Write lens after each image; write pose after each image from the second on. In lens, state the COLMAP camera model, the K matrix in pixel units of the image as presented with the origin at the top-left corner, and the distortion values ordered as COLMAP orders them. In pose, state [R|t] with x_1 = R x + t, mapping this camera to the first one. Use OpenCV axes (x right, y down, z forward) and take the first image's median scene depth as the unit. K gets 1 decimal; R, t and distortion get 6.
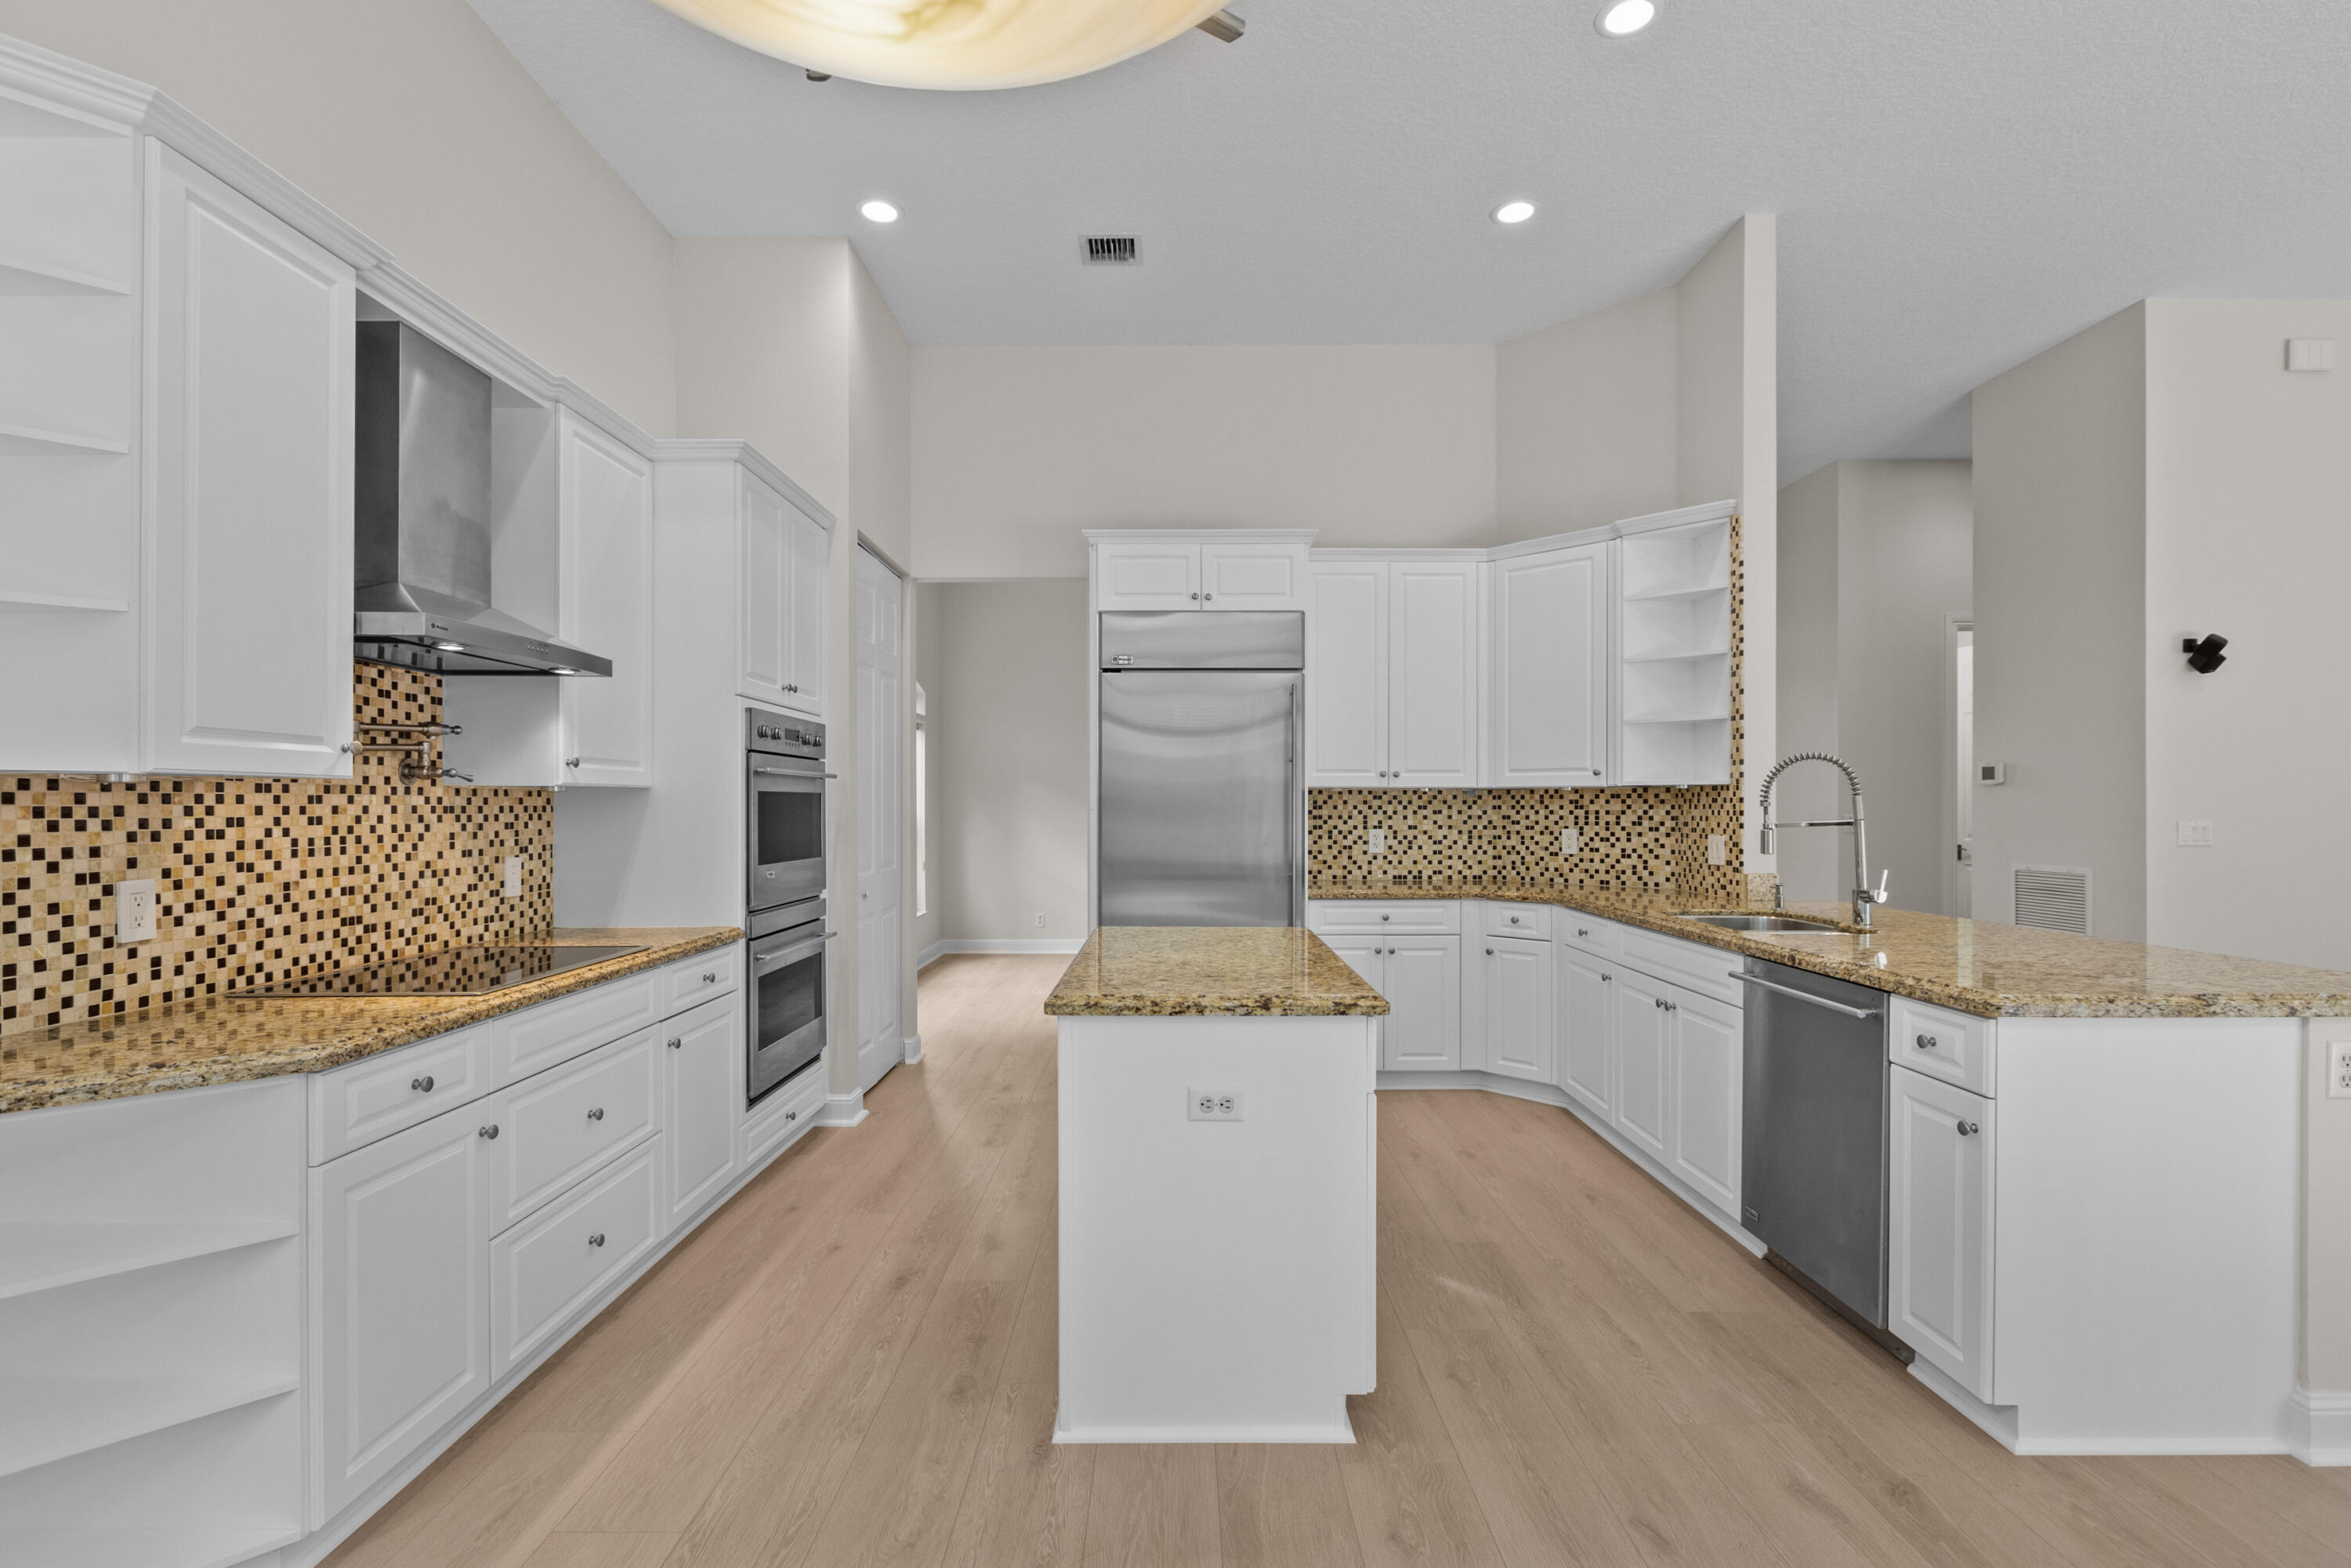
lens RADIAL K [[1093.2, 0, 1188.6], [0, 1093.2, 802.4], [0, 0, 1]] dist [-0.005557, -0.000340]
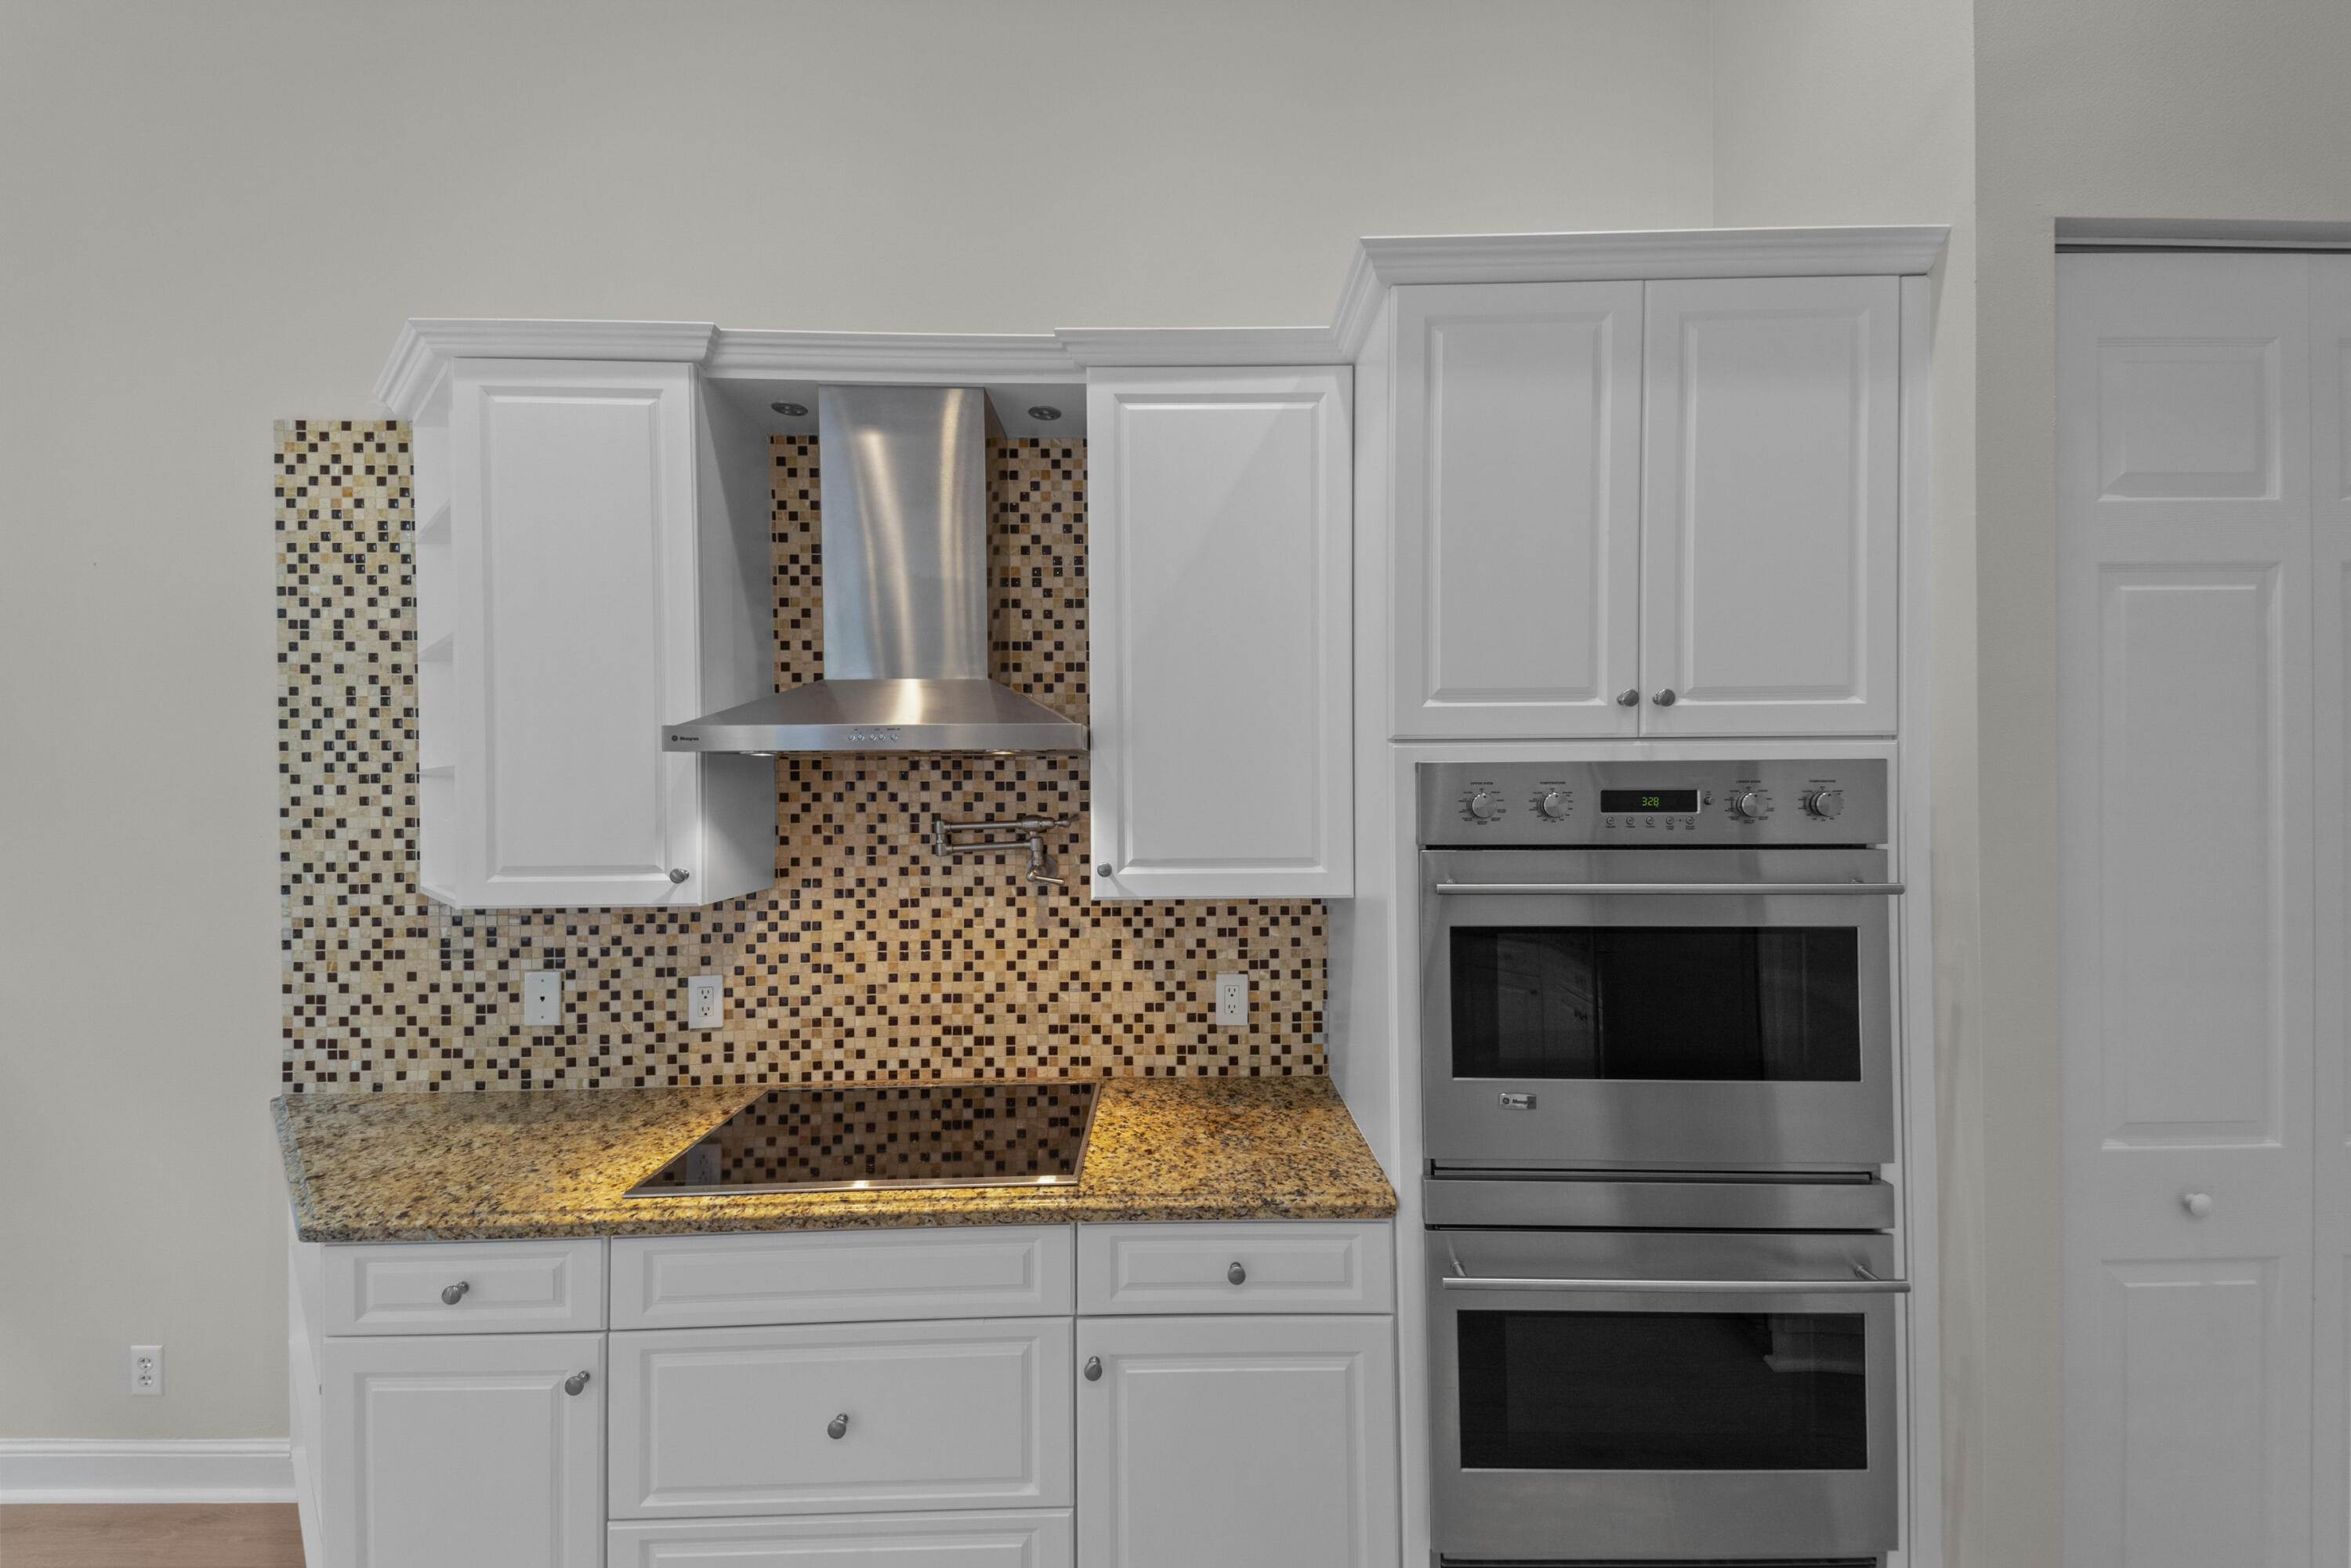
lens RADIAL K [[922.1, 0, 1179.0], [0, 922.1, 784.0], [0, 0, 1]] dist [0.052064, -0.004164]
pose [[0.002917, 0.001048, -0.999995, 0.036079], [0.009132, 0.999958, 0.001075, -0.090285], [0.999954, -0.009135, 0.002907, 1.021859]]
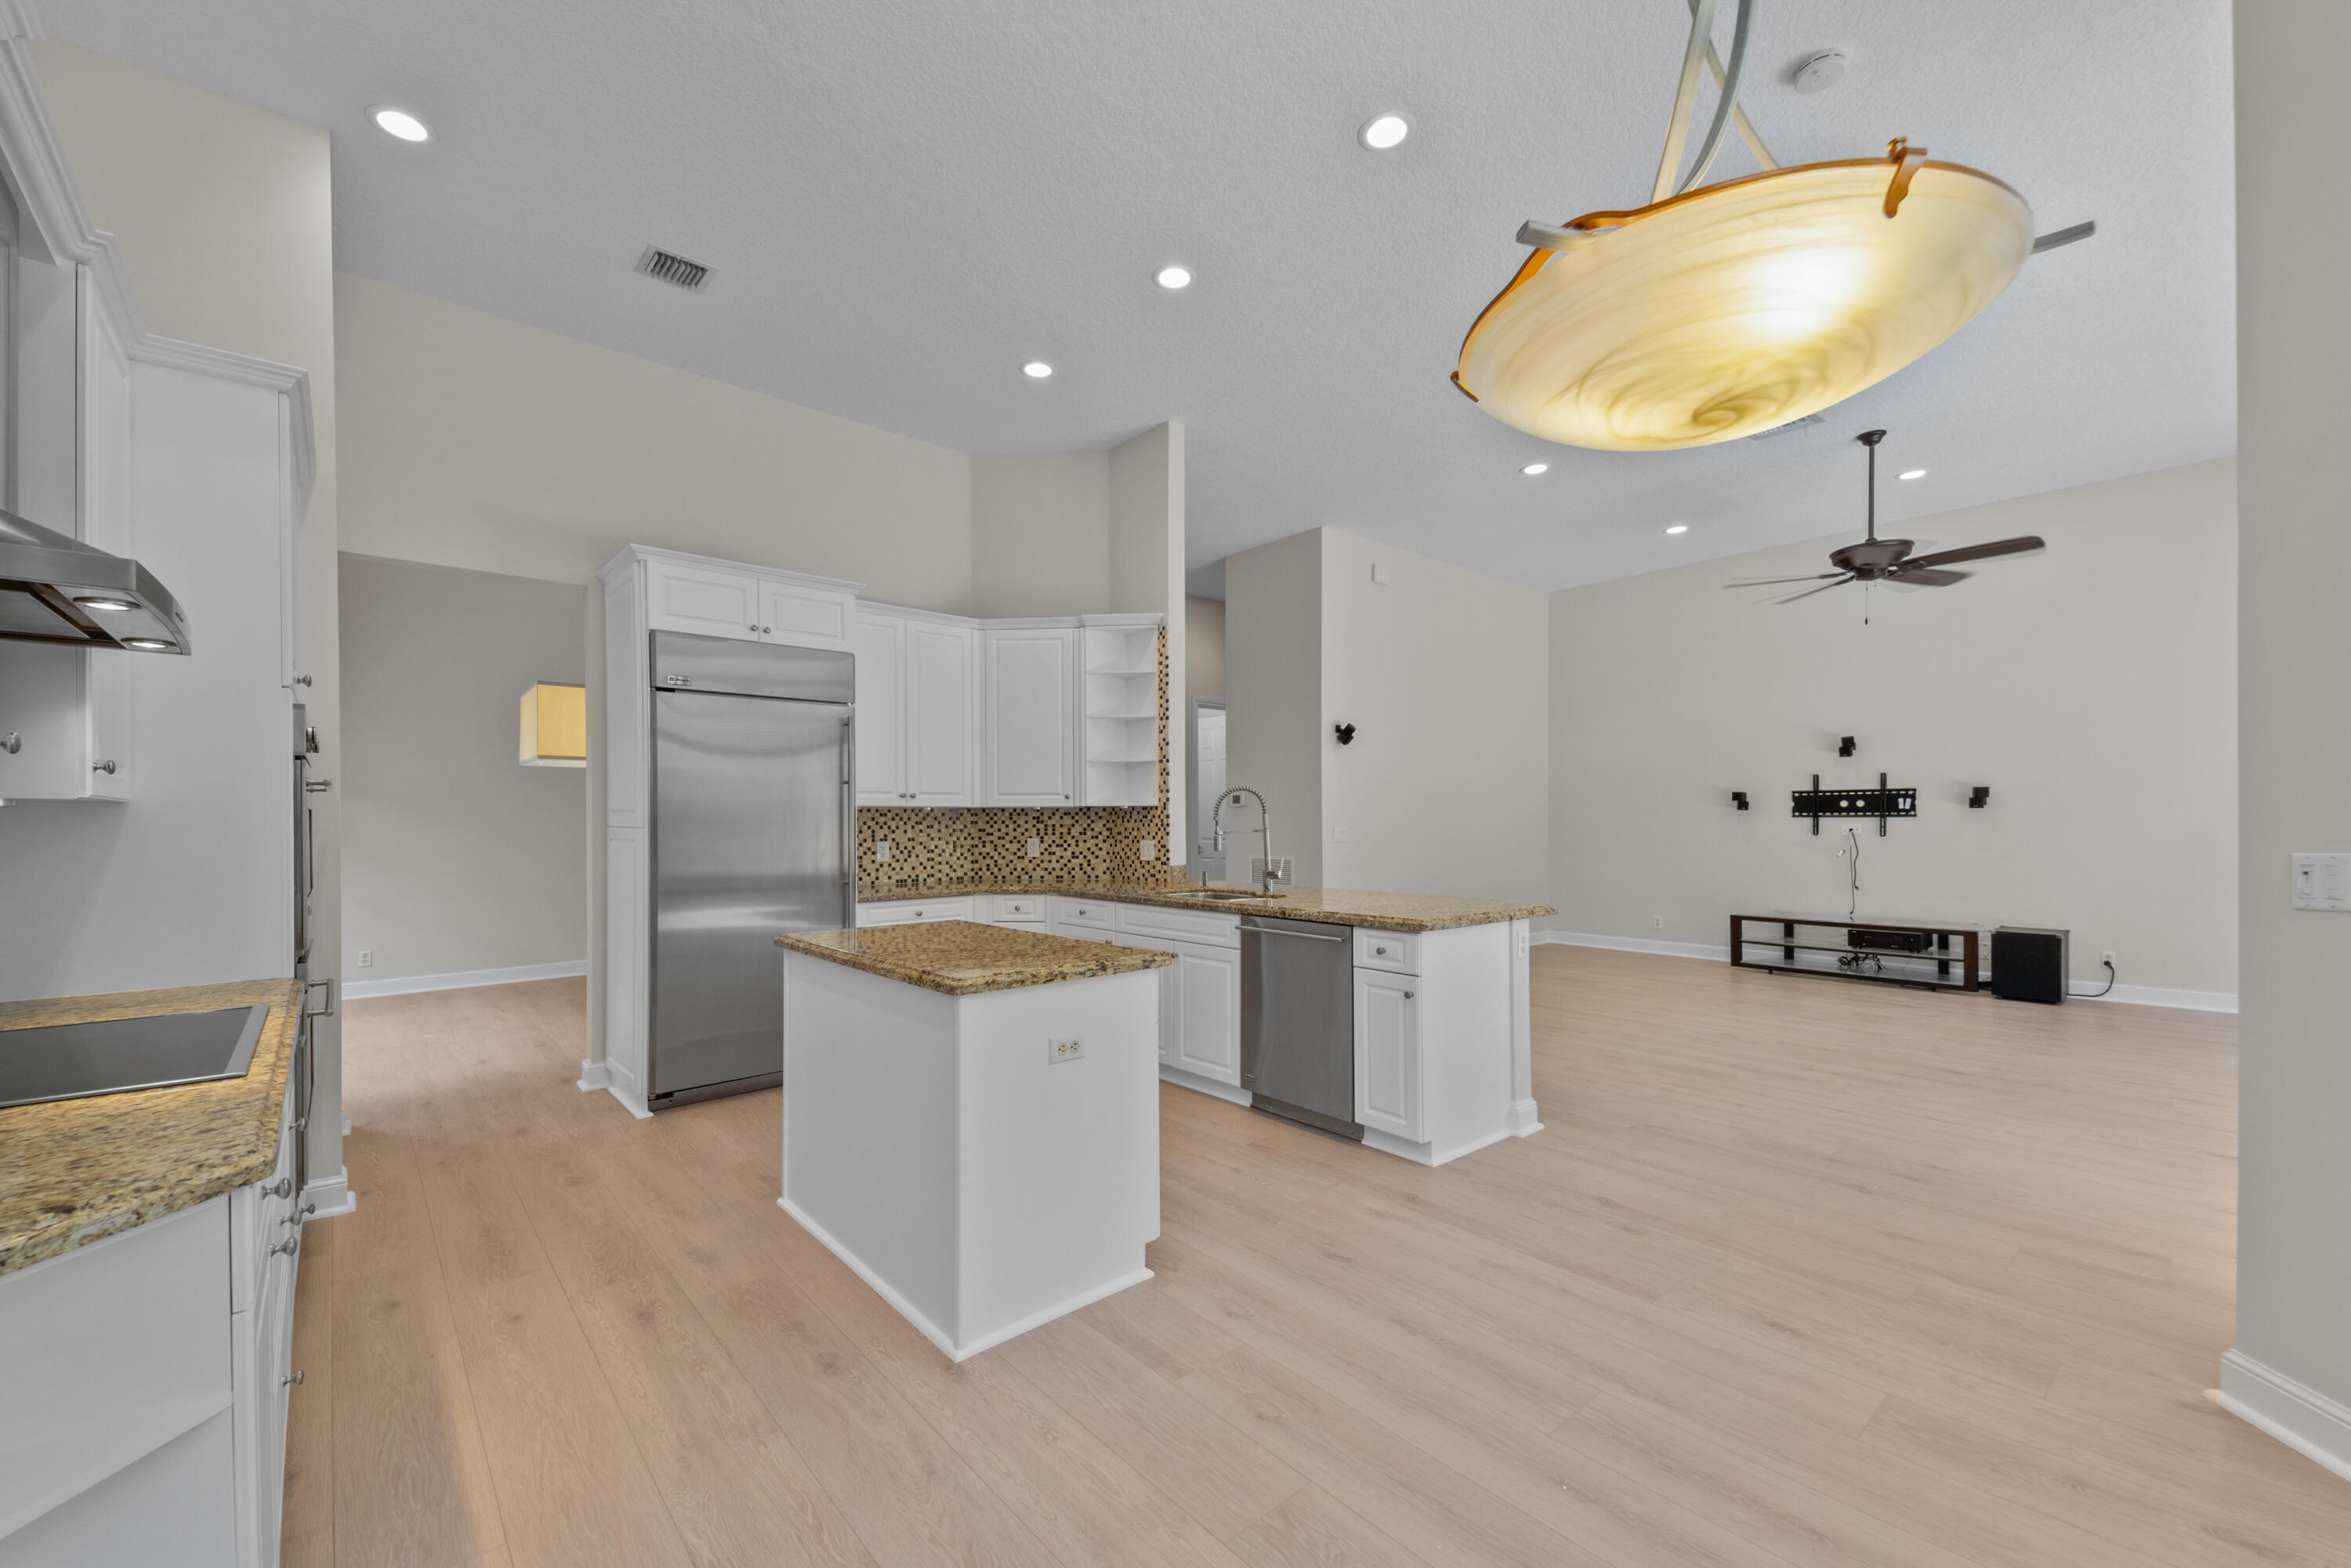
lens RADIAL K [[922.1, 0, 1178.5], [0, 922.1, 816.5], [0, 0, 1]] dist [0.052064, -0.004164]
pose [[0.757241, -0.001654, 0.653133, -0.428503], [0.003360, 0.999993, -0.001362, -0.000538], [-0.653127, 0.003226, 0.757242, 0.050415]]
